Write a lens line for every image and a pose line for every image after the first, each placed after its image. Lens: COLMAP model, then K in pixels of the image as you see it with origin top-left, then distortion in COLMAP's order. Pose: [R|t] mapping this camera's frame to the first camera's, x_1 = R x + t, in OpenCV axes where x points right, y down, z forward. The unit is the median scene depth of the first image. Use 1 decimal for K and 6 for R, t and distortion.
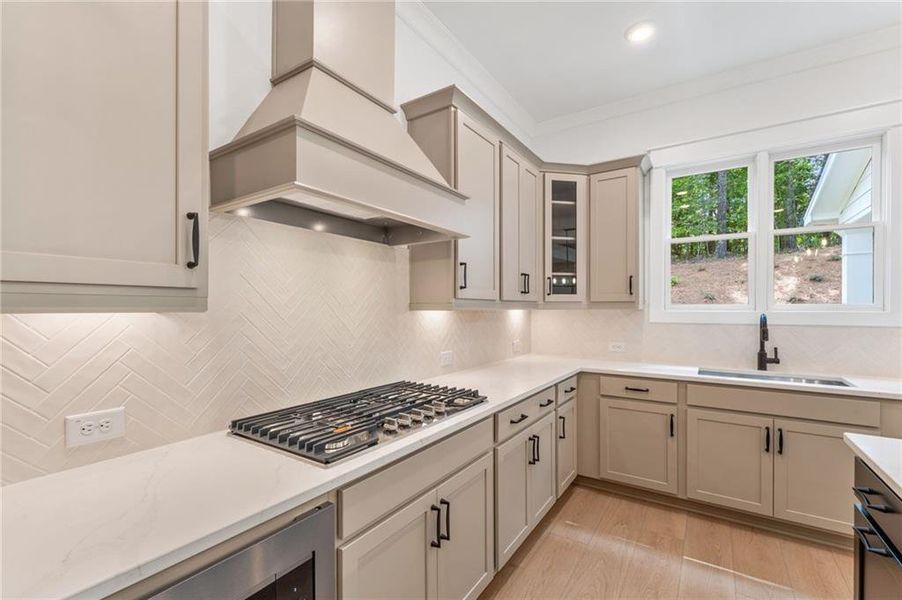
lens RADIAL K [[387.3, 0, 453.3], [0, 387.3, 309.3], [0, 0, 1]] dist [-0.004113, -0.000040]
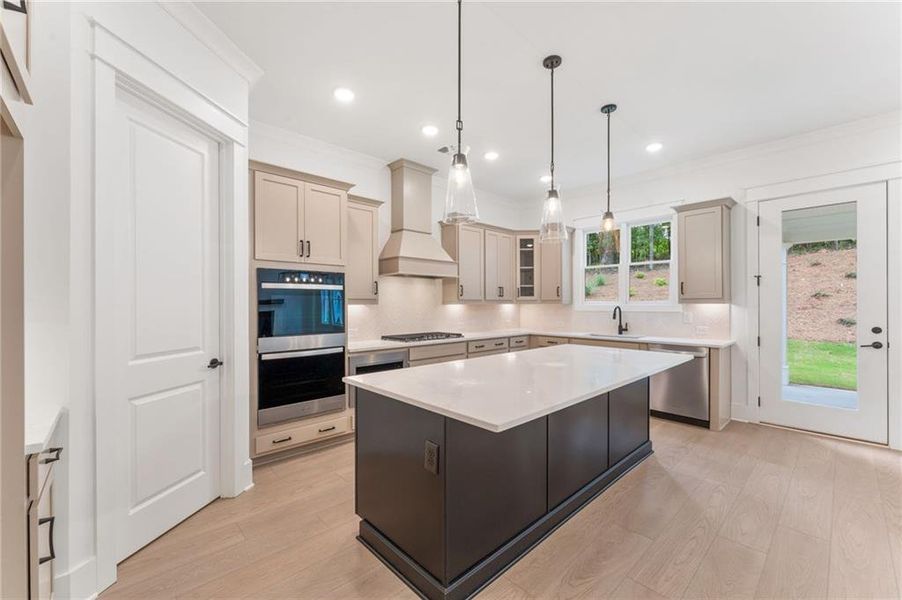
lens RADIAL K [[370.1, 0, 459.7], [0, 370.1, 306.1], [0, 0, 1]] dist [-0.001811, 0.000249]
pose [[0.976003, -0.000292, -0.217756, 0.445009], [0.001214, 0.999991, 0.004100, 0.003534], [0.217753, -0.004266, 0.975995, -1.109779]]
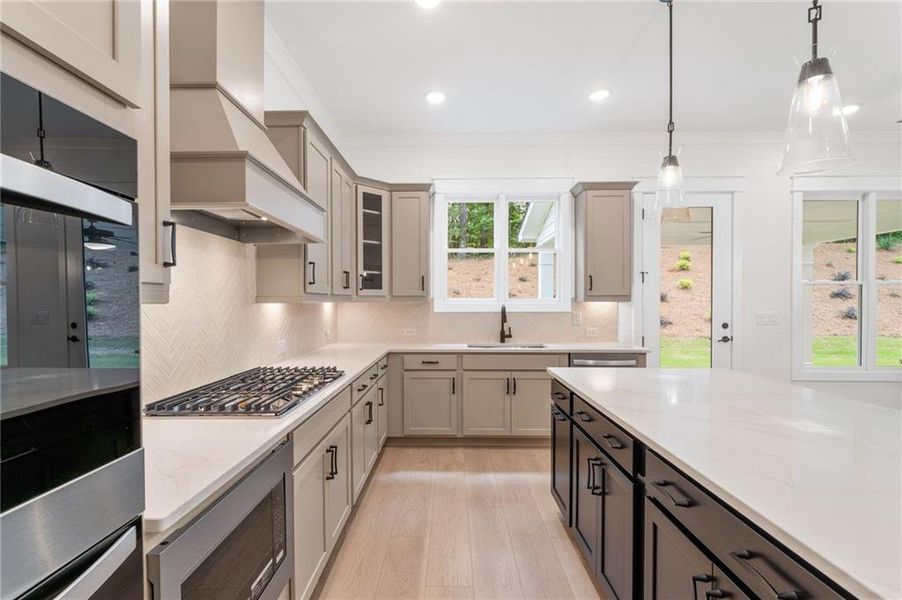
lens RADIAL K [[408.9, 0, 441.4], [0, 408.9, 305.6], [0, 0, 1]] dist [0.001406, 0.000248]
pose [[0.845205, -0.006161, 0.534406, -0.254293], [0.002121, 0.999964, 0.008174, 0.001687], [-0.534438, -0.005775, 0.845188, -0.213869]]
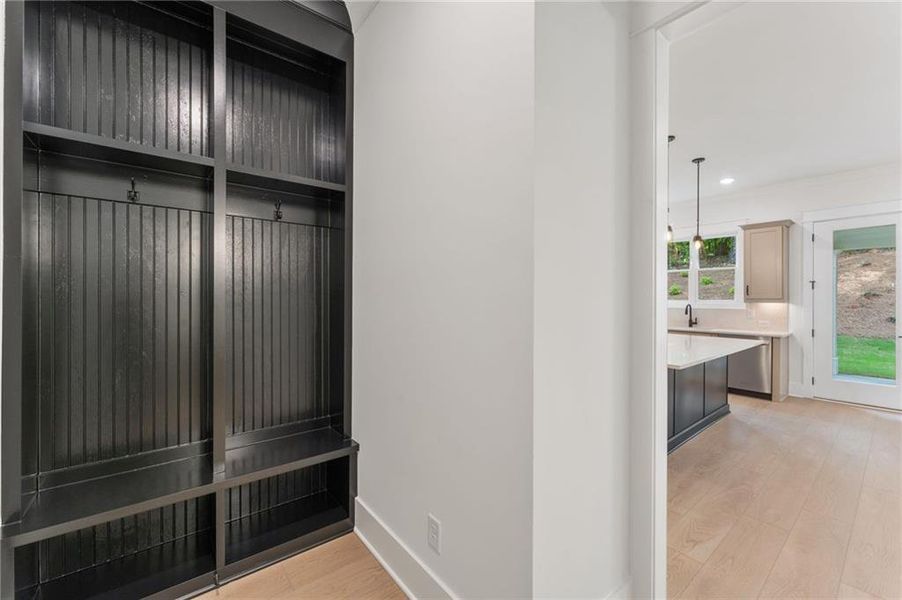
lens RADIAL K [[370.1, 0, 455.2], [0, 370.1, 300.3], [0, 0, 1]] dist [-0.001811, 0.000249]
pose [[0.956892, 0.006942, -0.290361, 0.068194], [-0.006726, 0.999976, 0.001743, -0.005476], [0.290366, 0.000285, 0.956916, -1.778652]]
